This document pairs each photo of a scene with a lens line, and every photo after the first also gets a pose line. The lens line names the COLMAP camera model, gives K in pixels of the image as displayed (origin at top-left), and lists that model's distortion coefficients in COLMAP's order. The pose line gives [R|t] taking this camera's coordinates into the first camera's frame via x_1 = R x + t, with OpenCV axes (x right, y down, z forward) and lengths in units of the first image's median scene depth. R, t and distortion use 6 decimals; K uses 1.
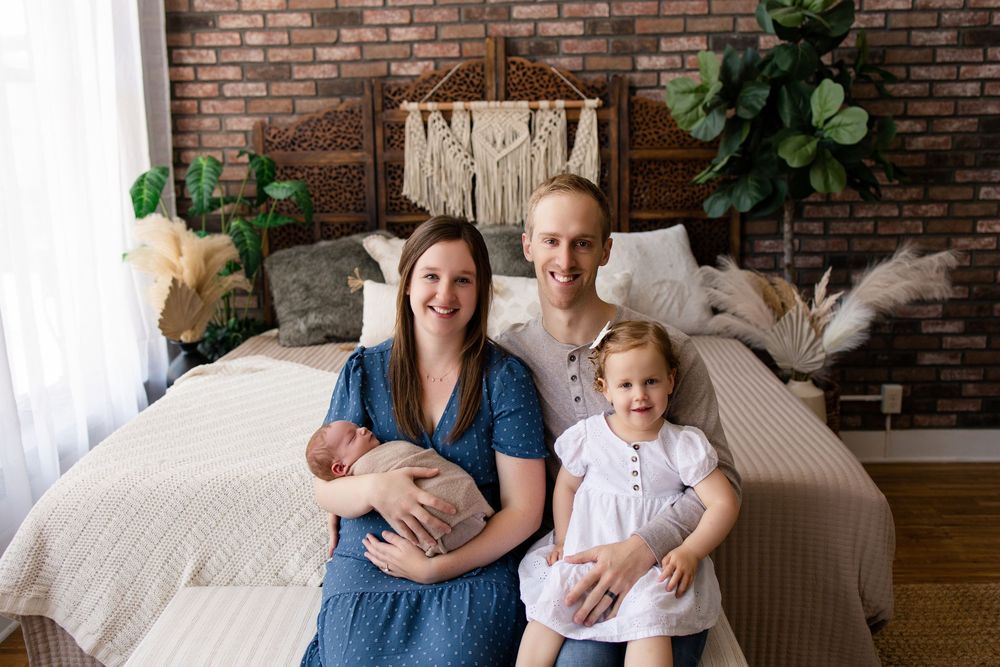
lens RADIAL K [[1022.1, 0, 501.0], [0, 1022.1, 307.7], [0, 0, 1]] dist [0.062654, -0.120424]
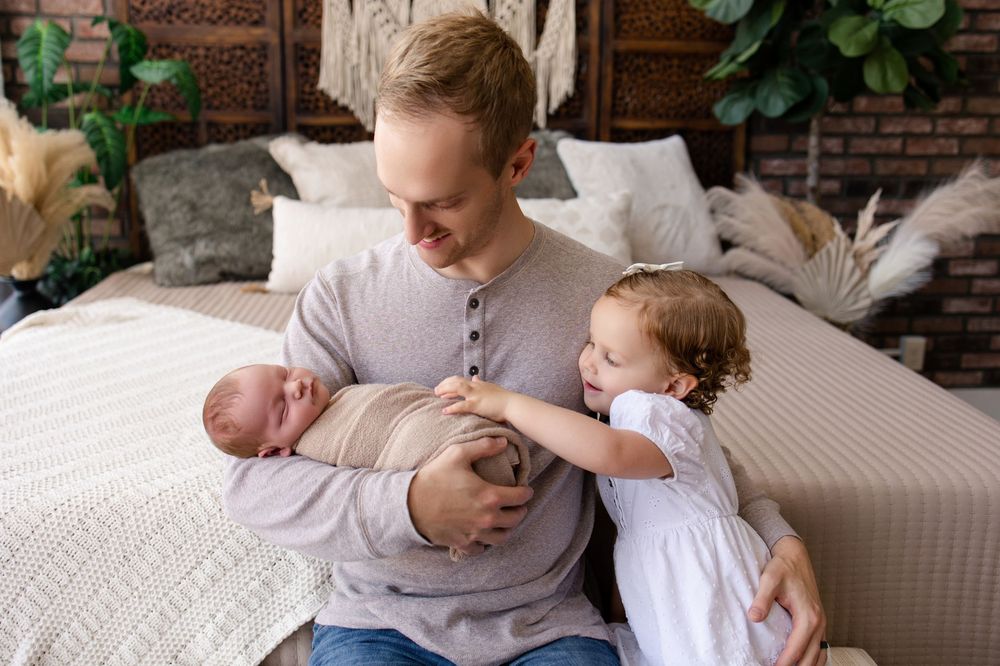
lens RADIAL K [[1022.1, 0, 501.0], [0, 1022.1, 307.2], [0, 0, 1]] dist [0.062654, -0.120424]
pose [[0.991375, 0.003728, 0.131002, -0.062759], [-0.010635, 0.998587, 0.052059, 0.011237], [-0.130623, -0.053003, 0.990014, 0.223971]]
